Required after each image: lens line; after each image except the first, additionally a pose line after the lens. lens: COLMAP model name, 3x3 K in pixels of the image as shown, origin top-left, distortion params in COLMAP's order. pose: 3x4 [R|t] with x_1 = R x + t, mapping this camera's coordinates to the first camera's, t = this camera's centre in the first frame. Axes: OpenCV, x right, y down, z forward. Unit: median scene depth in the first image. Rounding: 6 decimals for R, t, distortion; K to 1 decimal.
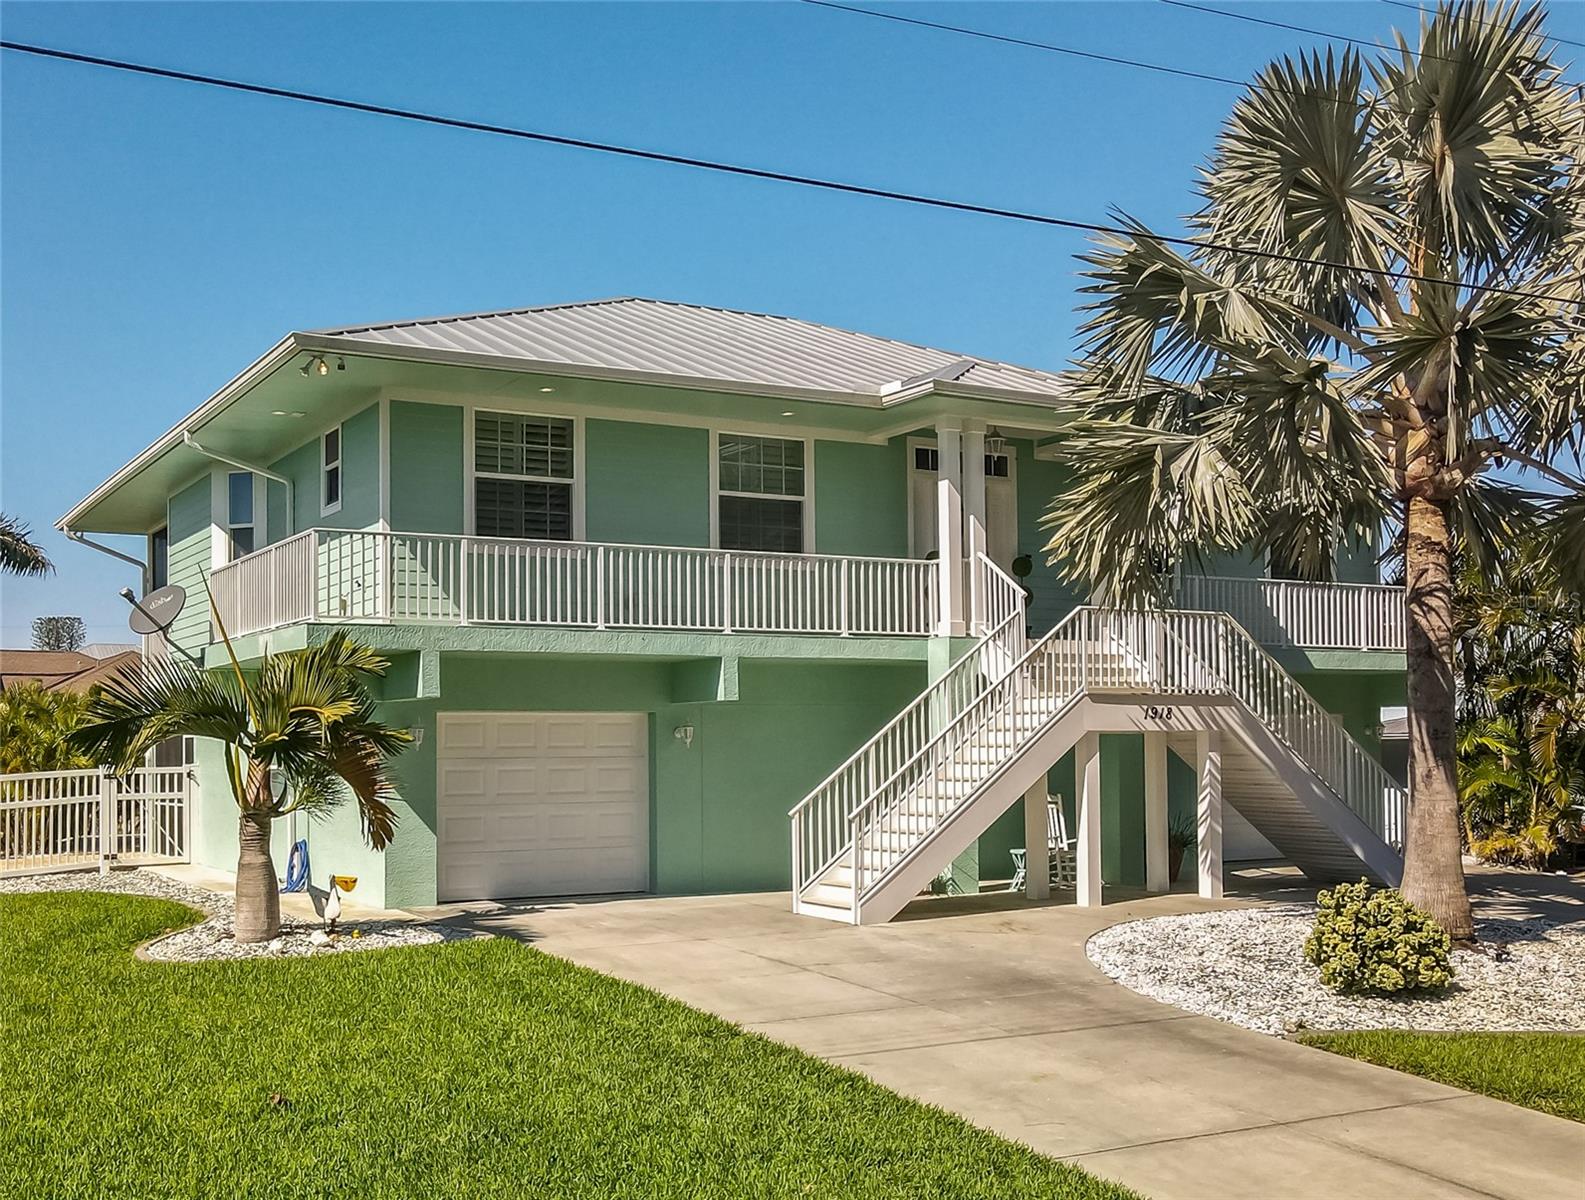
lens RADIAL K [[1715.0, 0, 681.1], [0, 1715.0, 699.5], [0, 0, 1]] dist [-0.000184, 0.000778]
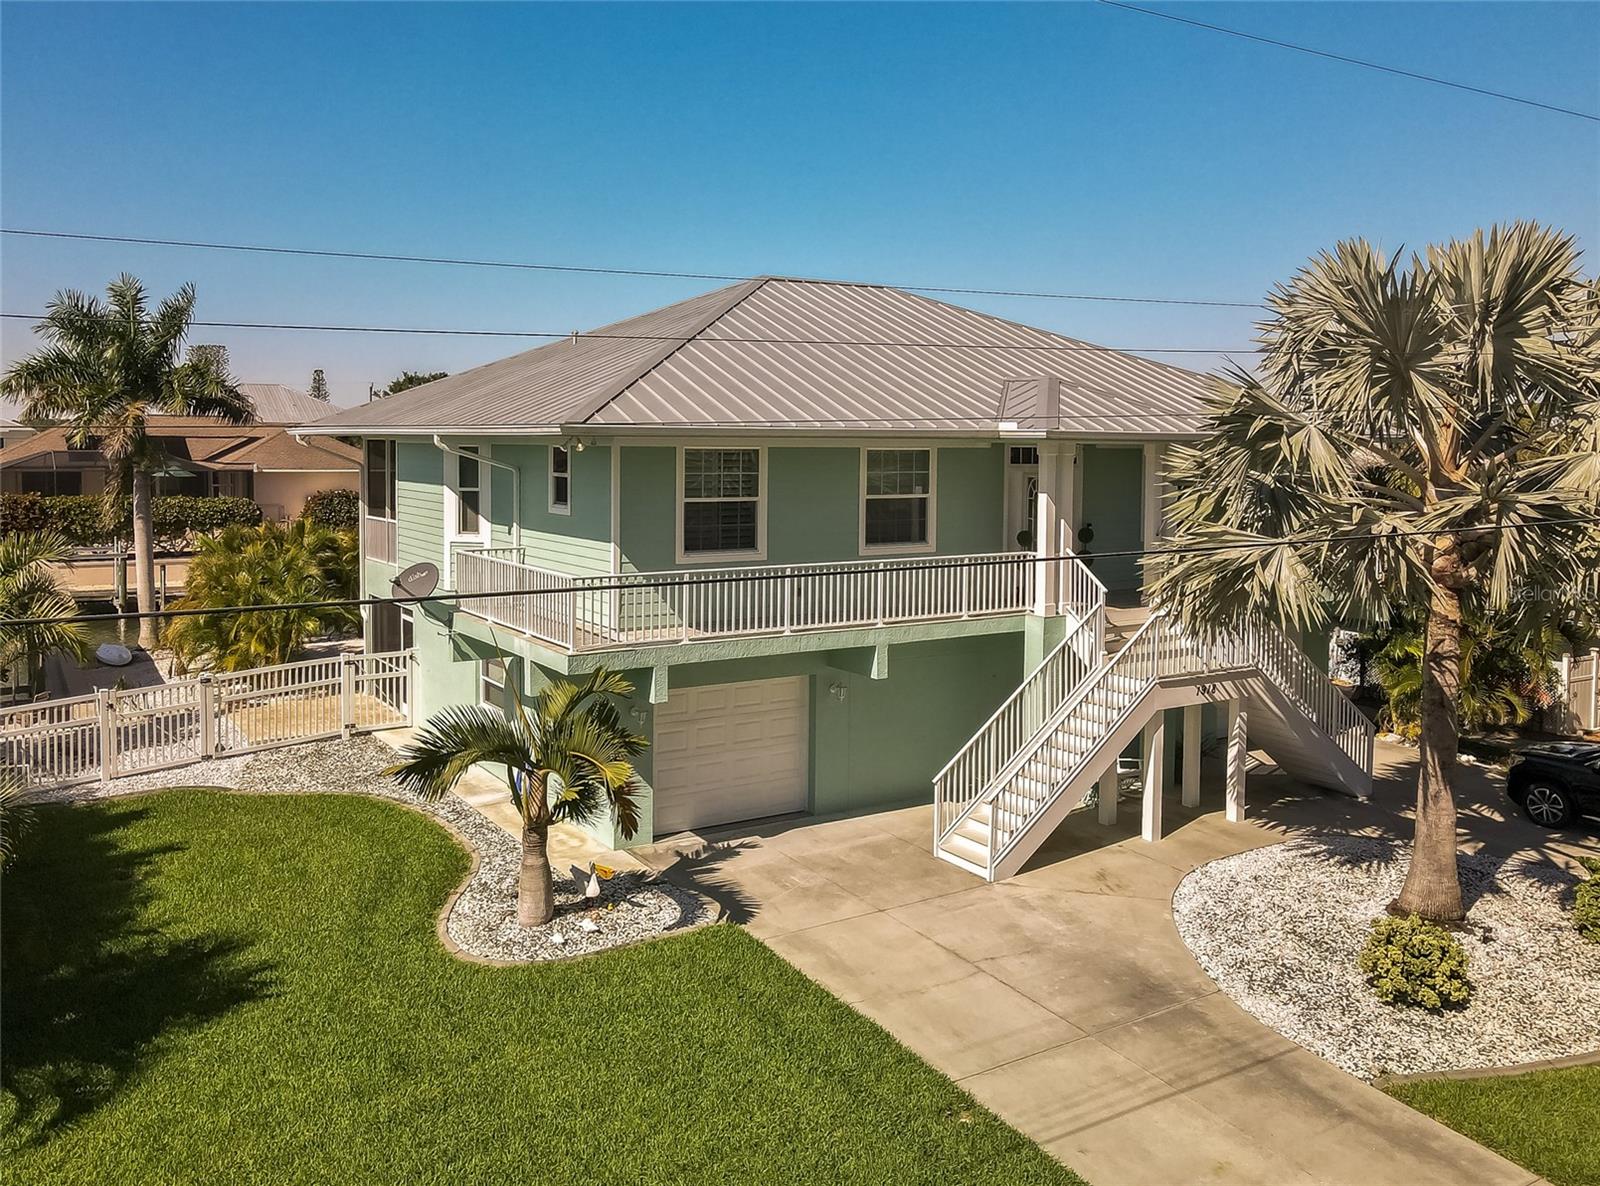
lens RADIAL K [[1318.3, 0, 796.2], [0, 1318.3, 510.4], [0, 0, 1]] dist [0.006037, 0.004105]
pose [[0.997075, 0.014090, 0.075121, -0.113841], [-0.020021, 0.996691, 0.078785, -0.206925], [-0.073762, -0.080058, 0.994057, 0.037645]]
